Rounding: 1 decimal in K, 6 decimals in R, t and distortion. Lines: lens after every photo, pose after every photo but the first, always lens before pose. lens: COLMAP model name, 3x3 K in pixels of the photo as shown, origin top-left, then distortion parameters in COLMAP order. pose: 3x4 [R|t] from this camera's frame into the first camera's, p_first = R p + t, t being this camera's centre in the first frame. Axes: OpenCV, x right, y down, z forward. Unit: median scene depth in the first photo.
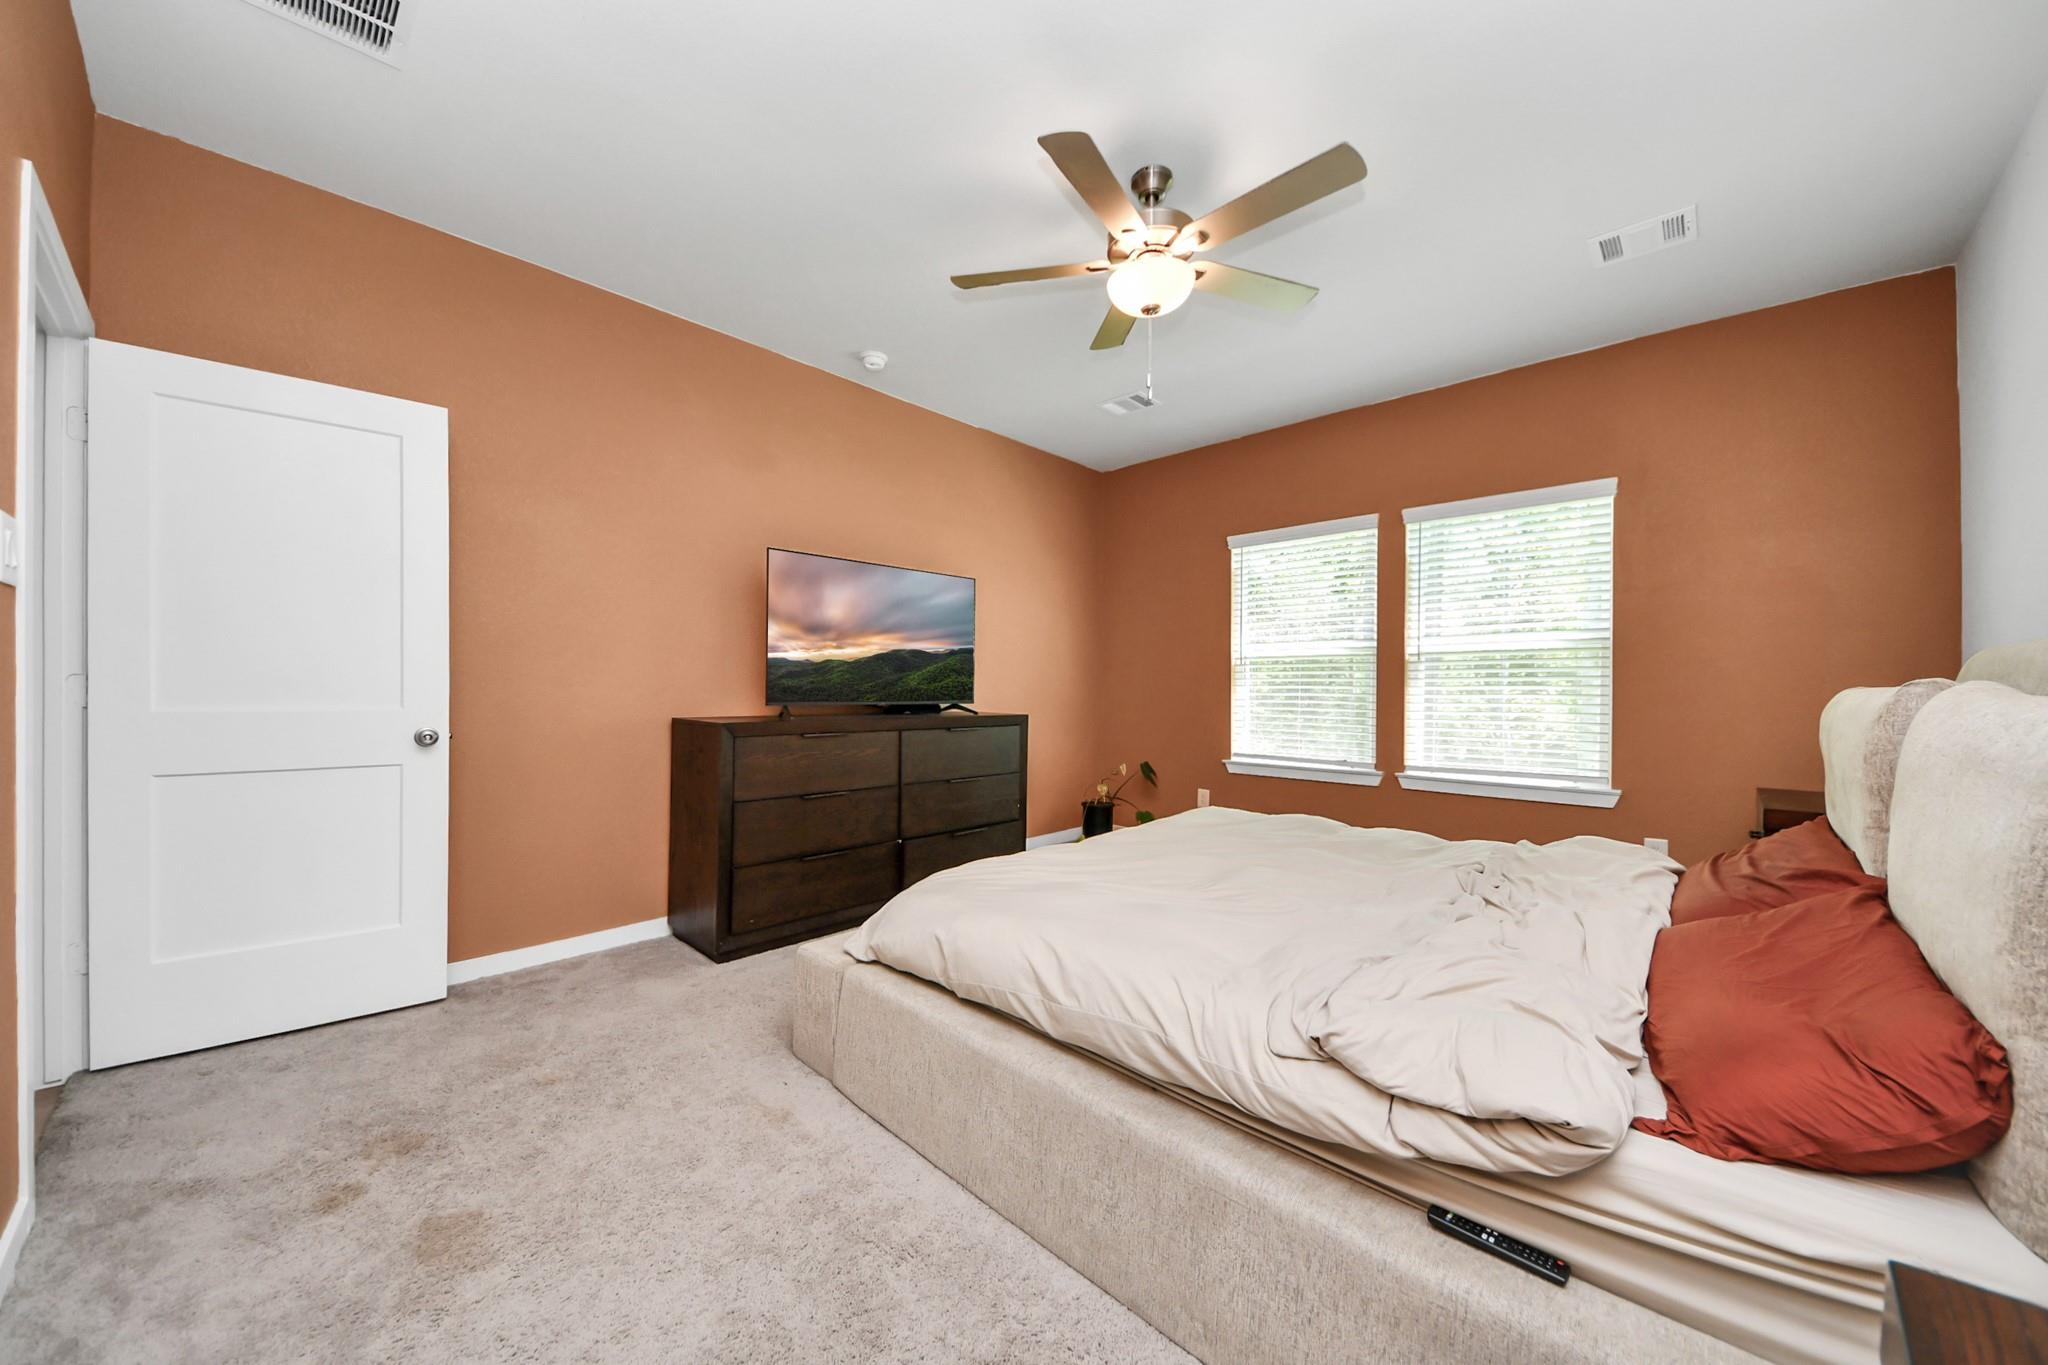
lens RADIAL K [[734.2, 0, 1019.8], [0, 734.2, 683.1], [0, 0, 1]] dist [0.029179, -0.020855]
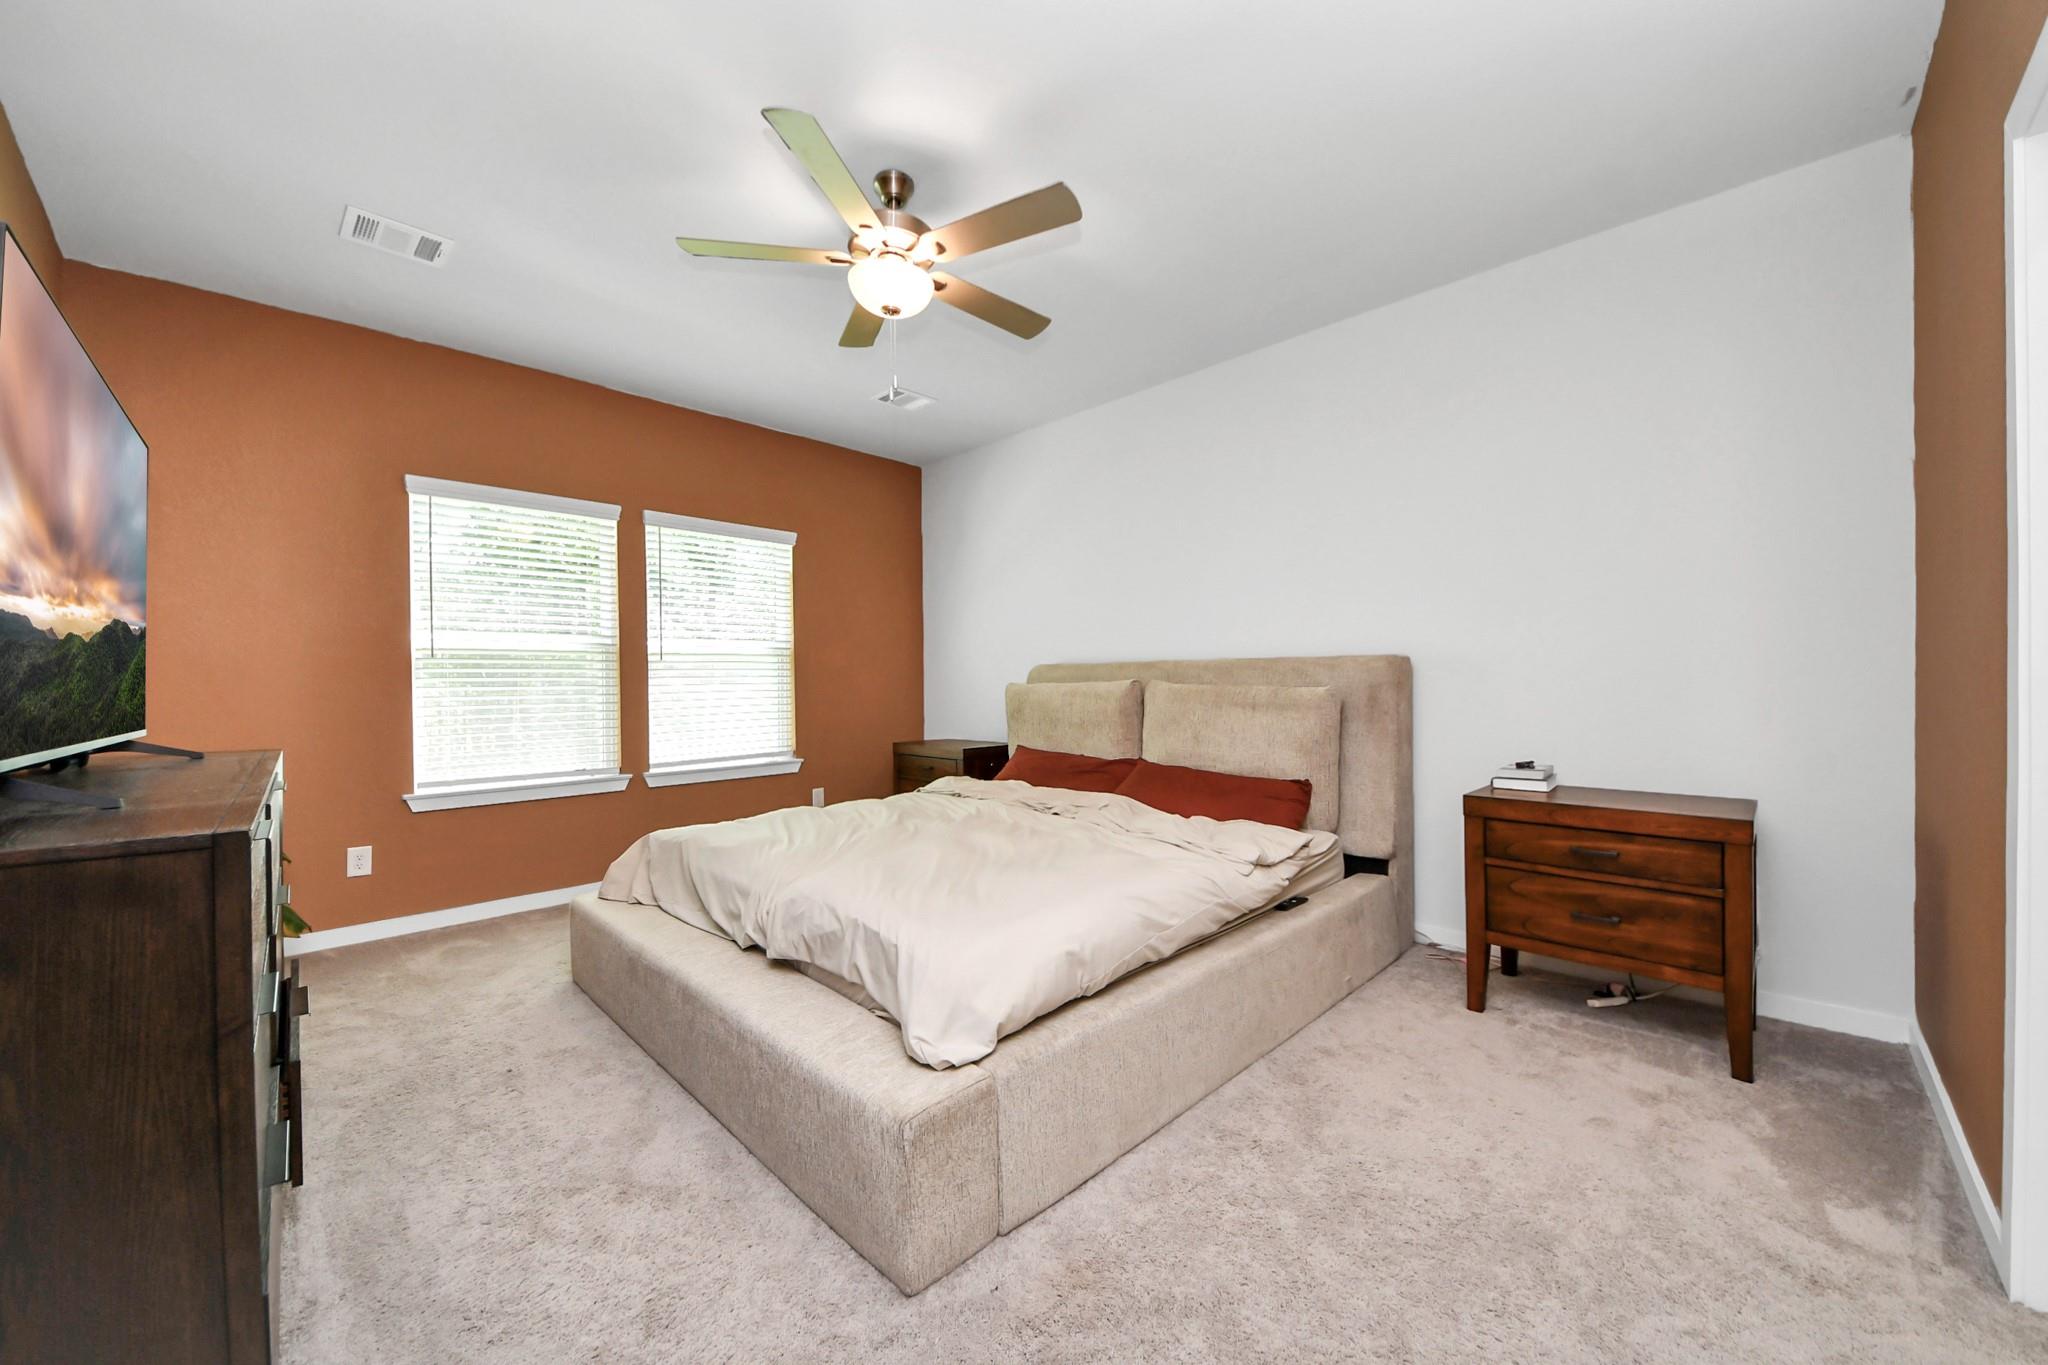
lens RADIAL K [[734.2, 0, 1019.8], [0, 734.2, 683.1], [0, 0, 1]] dist [0.029179, -0.020855]
pose [[0.018419, -0.004915, 0.999818, -0.475430], [0.006806, 0.999965, 0.004791, -0.000832], [-0.999807, 0.006716, 0.018452, 0.473300]]
